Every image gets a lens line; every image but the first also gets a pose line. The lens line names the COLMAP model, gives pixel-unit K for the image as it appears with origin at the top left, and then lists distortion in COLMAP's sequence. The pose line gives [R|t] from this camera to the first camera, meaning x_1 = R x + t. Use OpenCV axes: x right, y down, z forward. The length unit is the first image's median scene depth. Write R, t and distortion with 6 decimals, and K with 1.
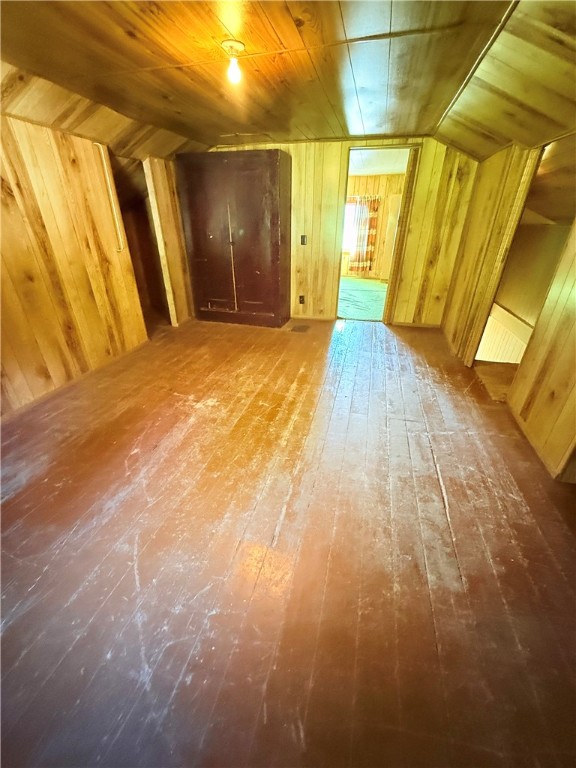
lens RADIAL K [[305.8, 0, 289.4], [0, 305.8, 382.3], [0, 0, 1]] dist [-0.000957, -0.000114]
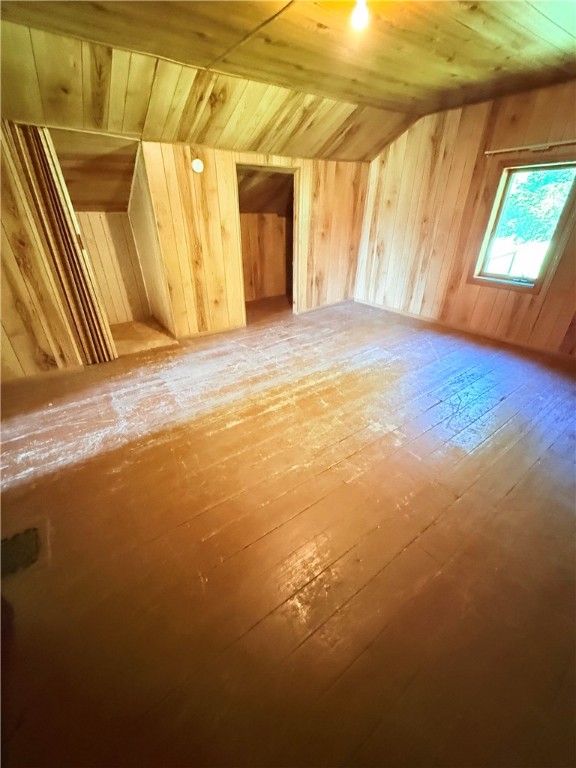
lens RADIAL K [[305.8, 0, 289.0], [0, 305.8, 382.6], [0, 0, 1]] dist [-0.000957, -0.000114]
pose [[-0.775347, -0.306723, 0.552049, -0.489270], [0.297210, 0.594068, 0.747496, -0.685842], [-0.557228, 0.743643, -0.369448, 1.334257]]
